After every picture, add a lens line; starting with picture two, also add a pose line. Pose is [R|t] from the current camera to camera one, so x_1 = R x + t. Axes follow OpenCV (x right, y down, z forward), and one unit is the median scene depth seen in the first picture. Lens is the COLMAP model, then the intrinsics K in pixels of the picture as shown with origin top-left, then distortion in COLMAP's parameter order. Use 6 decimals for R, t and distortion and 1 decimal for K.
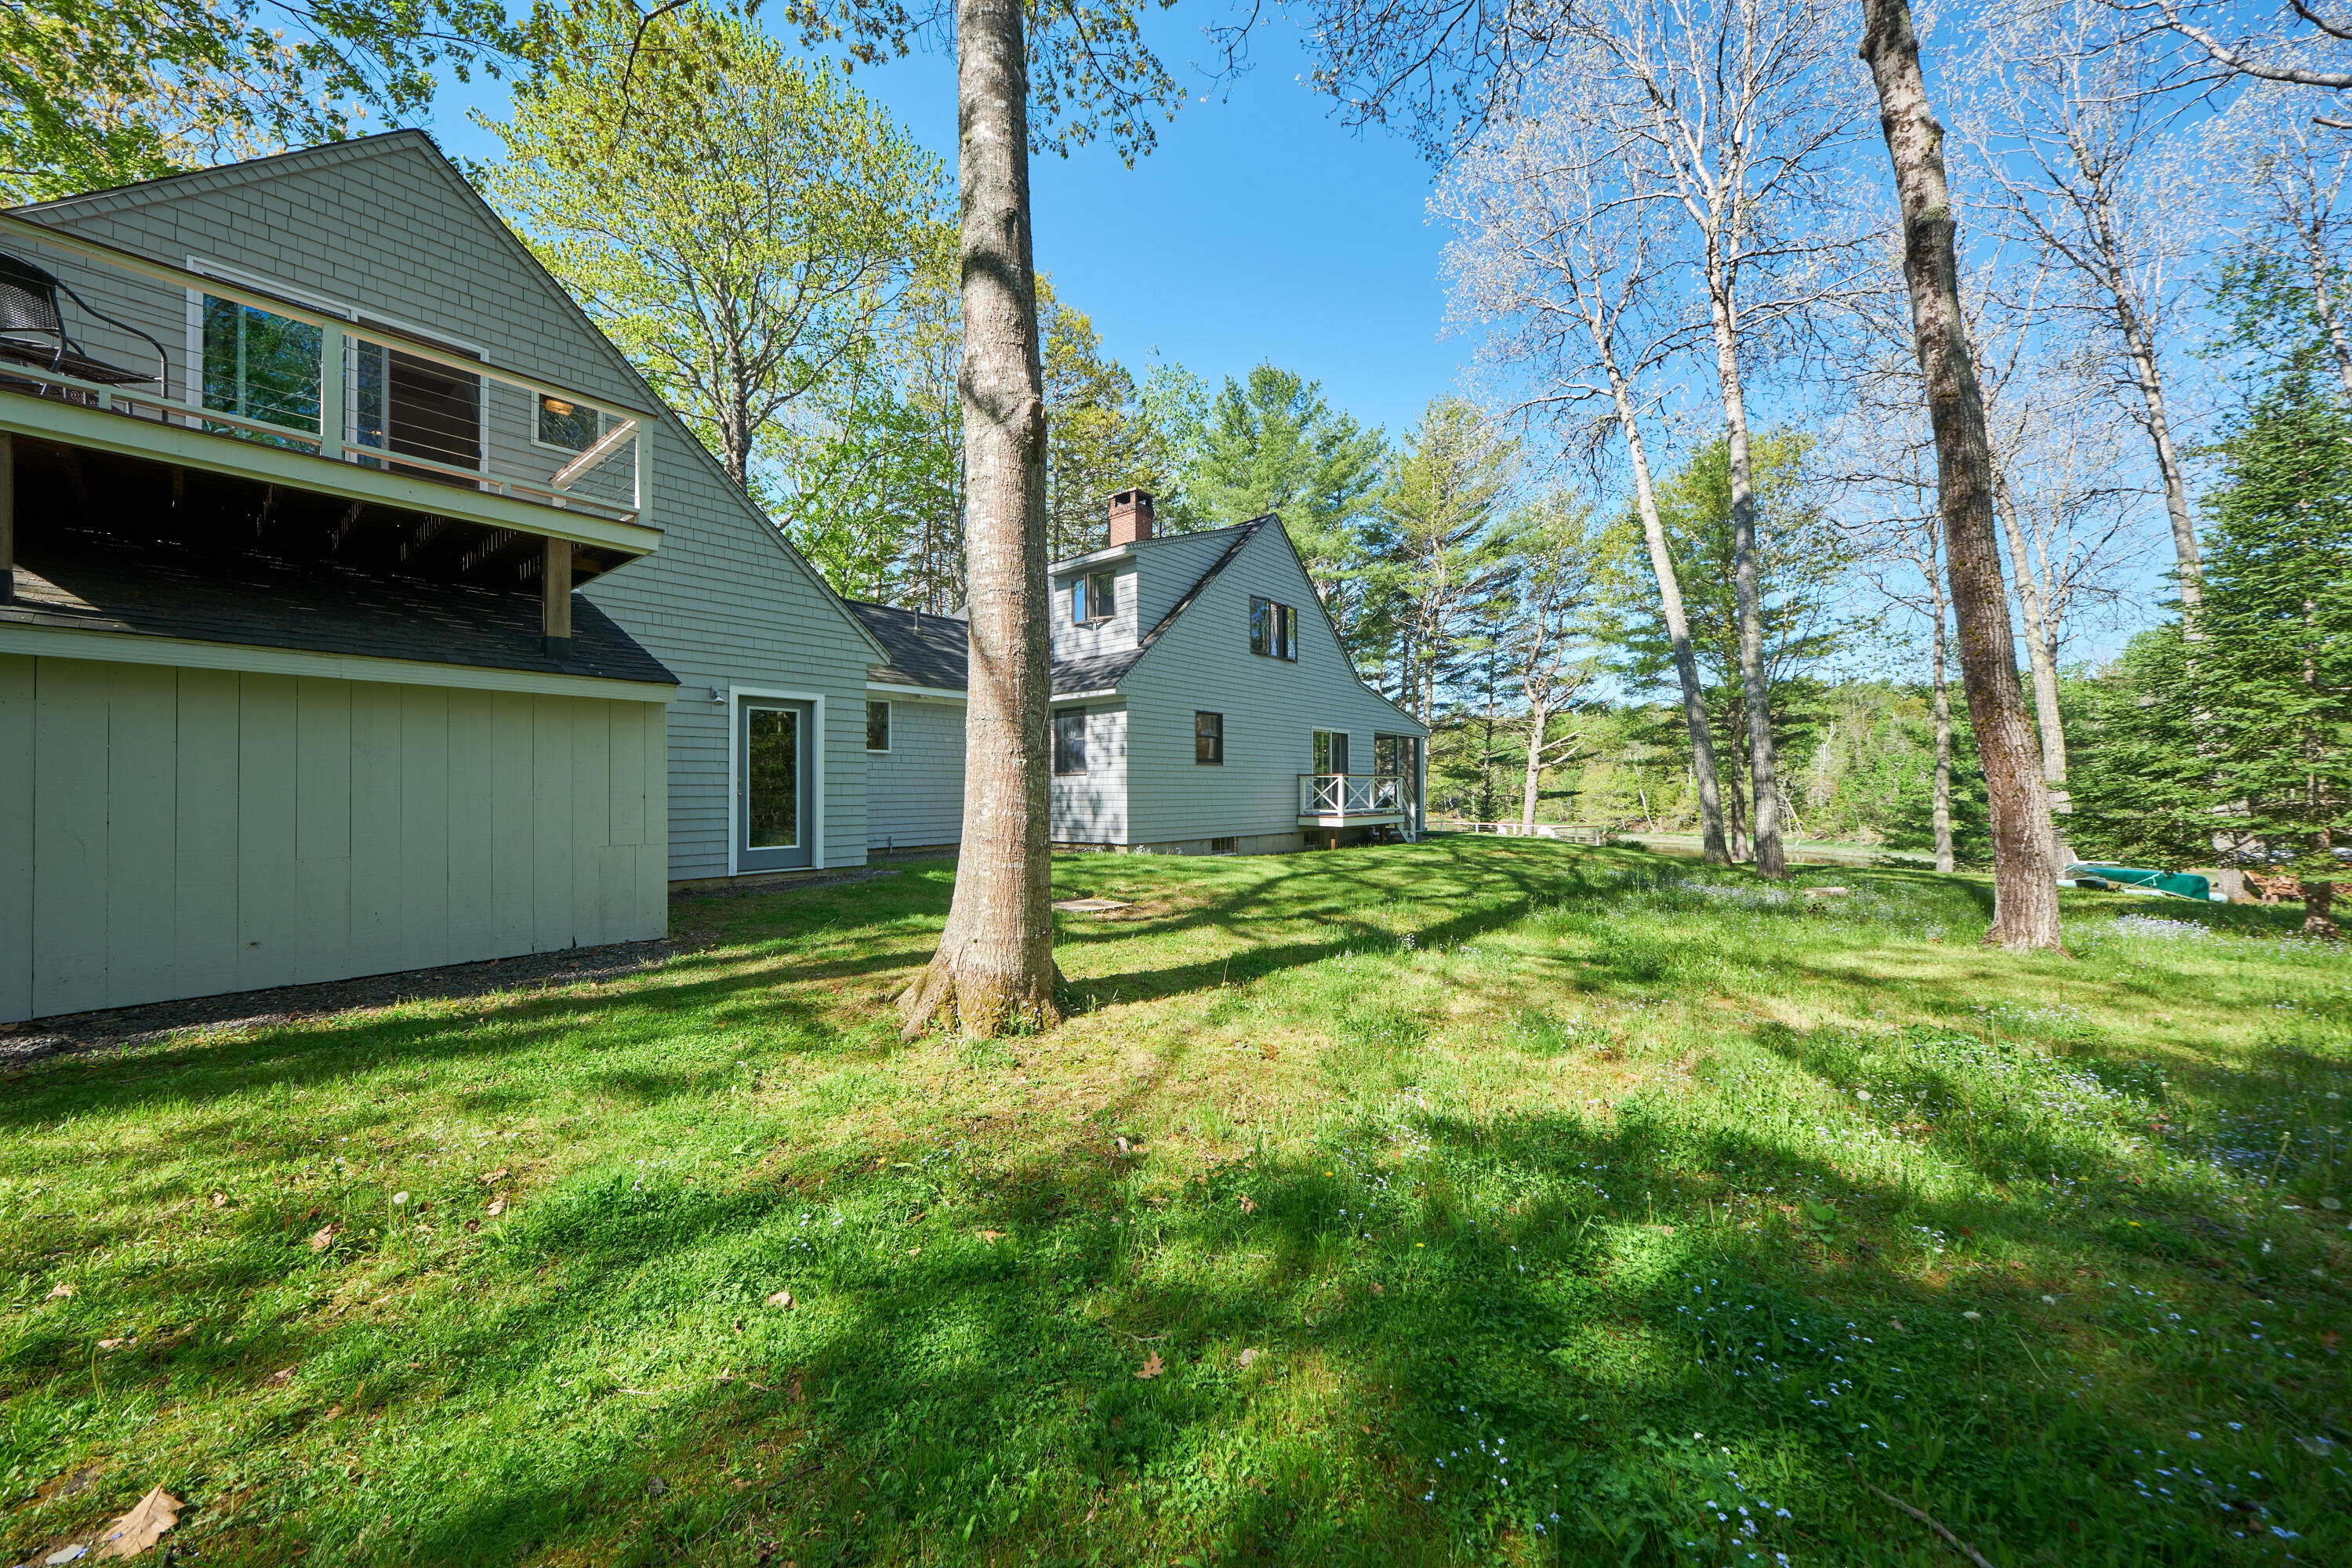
lens RADIAL K [[832.6, 0, 1176.9], [0, 832.6, 779.4], [0, 0, 1]] dist [-0.000598, -0.000197]
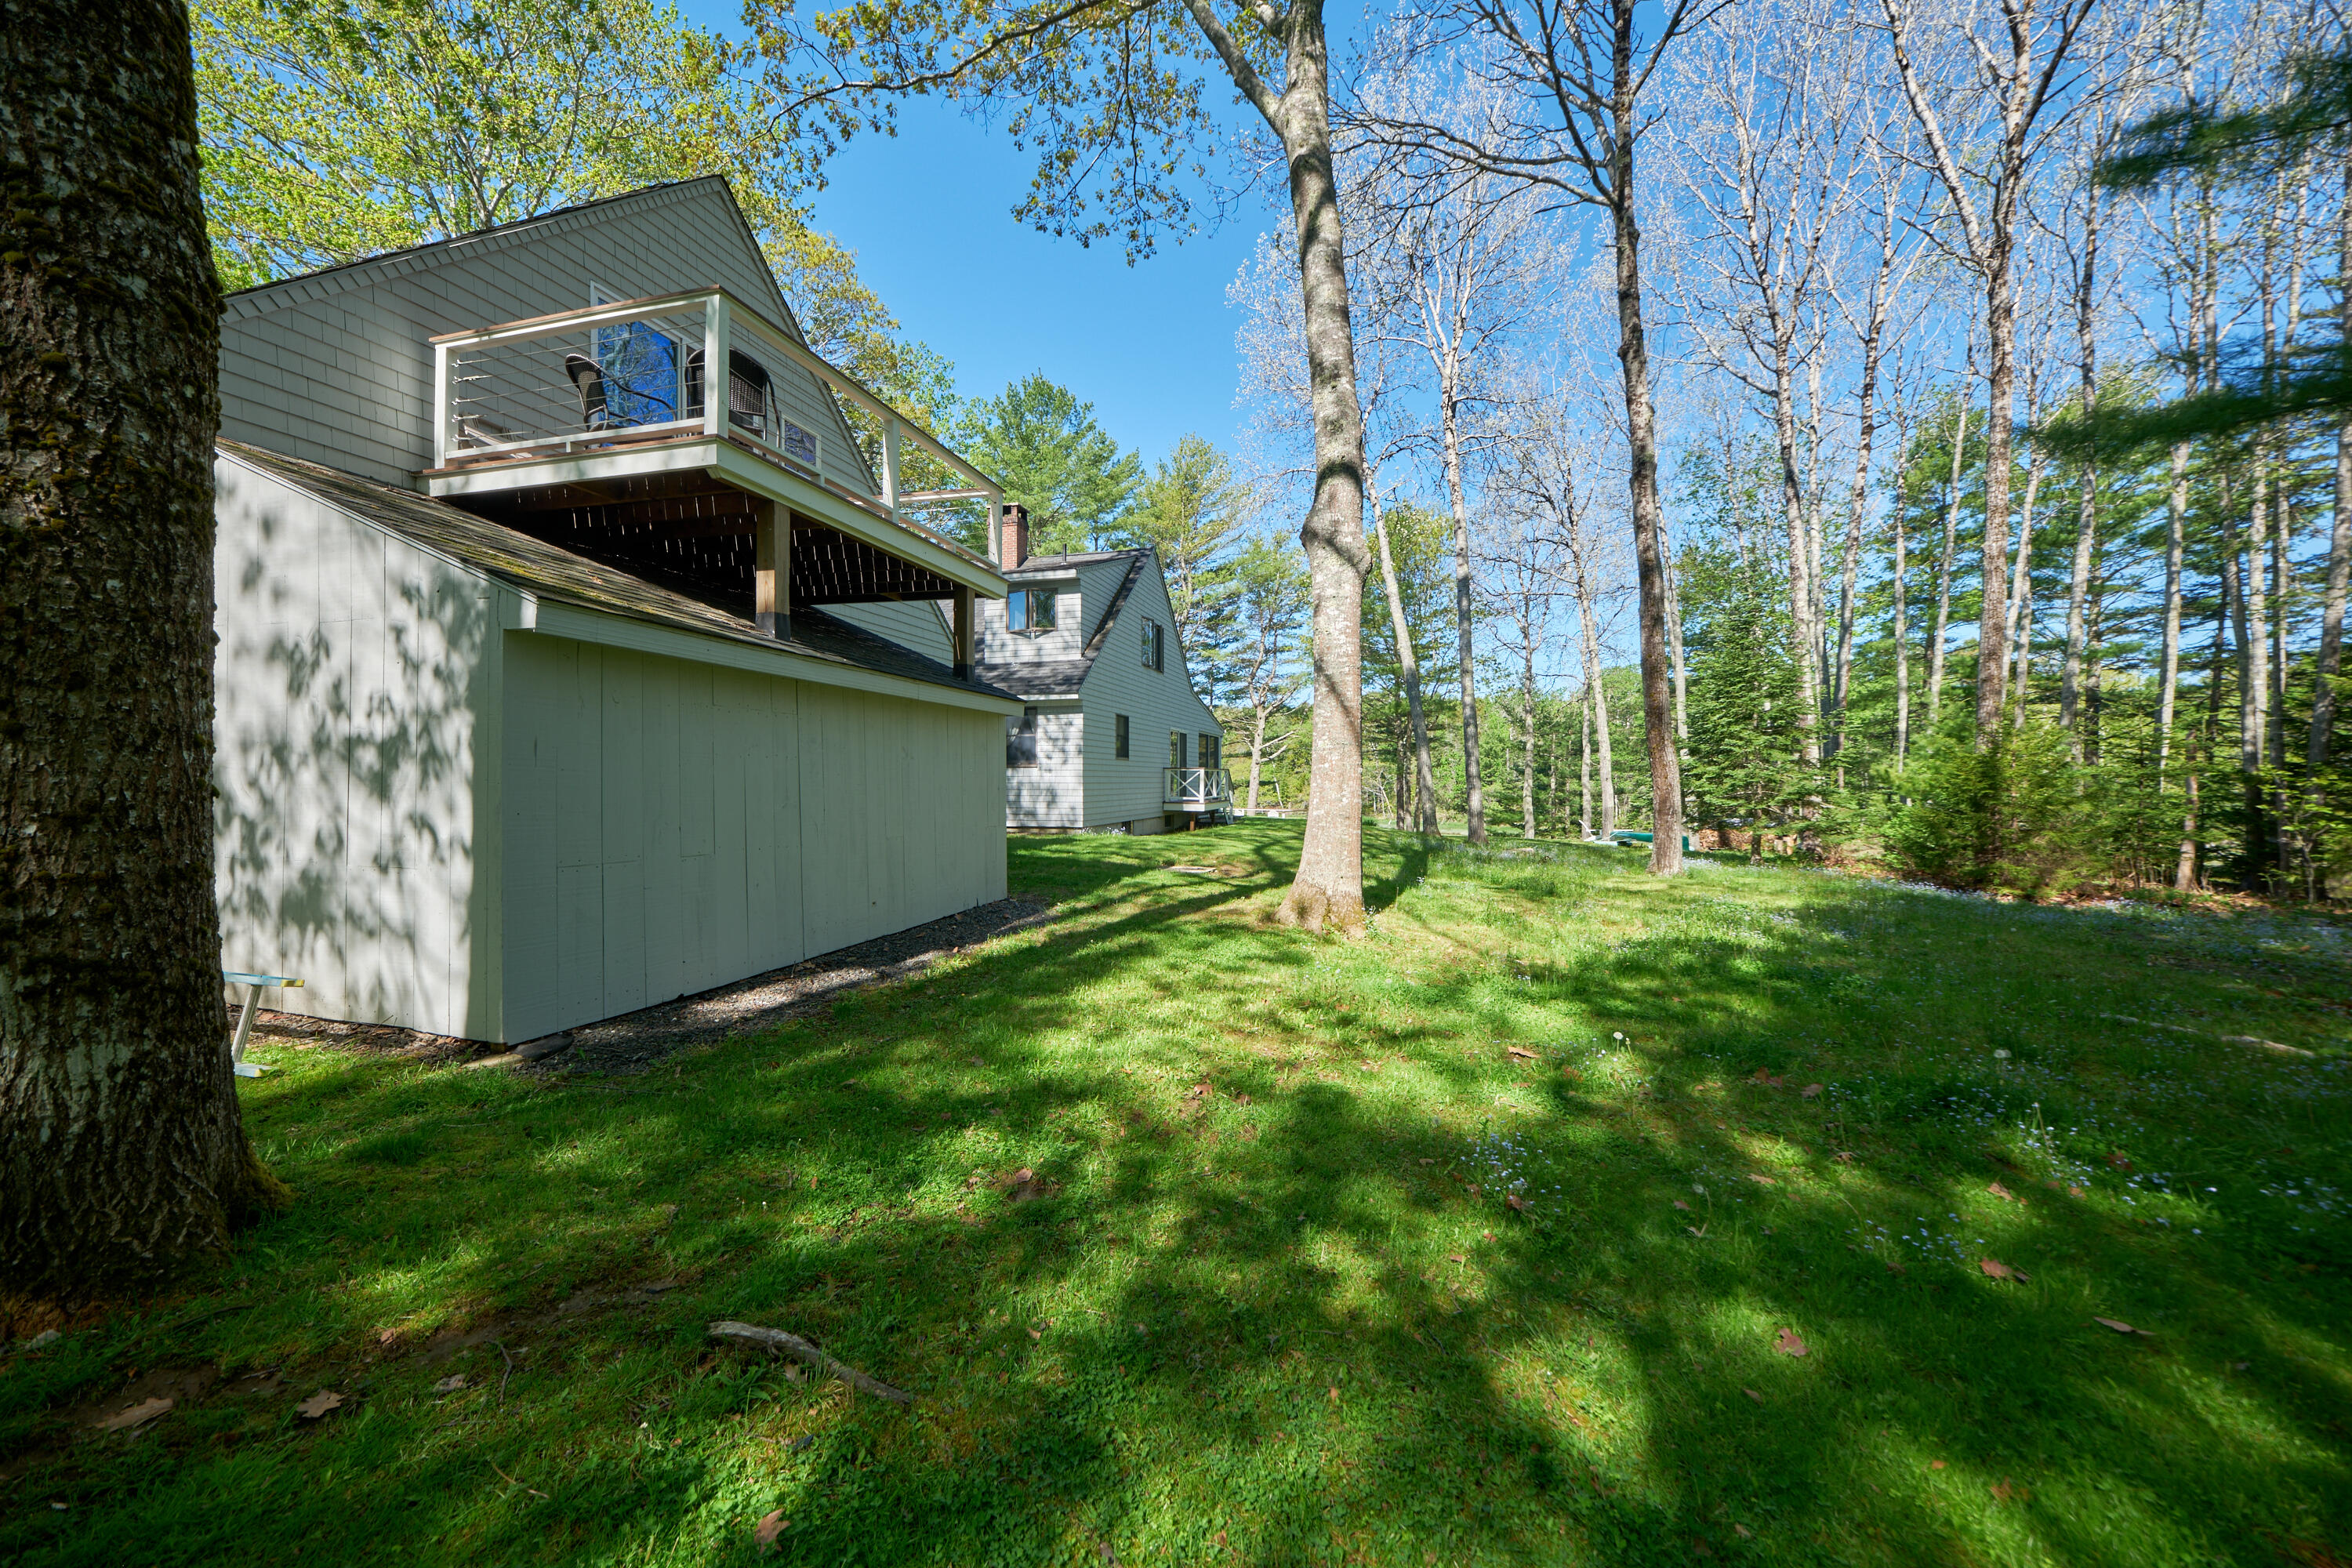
lens RADIAL K [[832.6, 0, 1179.5], [0, 832.6, 785.1], [0, 0, 1]] dist [-0.000598, -0.000197]
pose [[0.912371, 0.000416, 0.409365, -0.383342], [-0.010588, 0.999689, 0.022583, -0.010333], [-0.409228, -0.024939, 0.912091, -0.114426]]
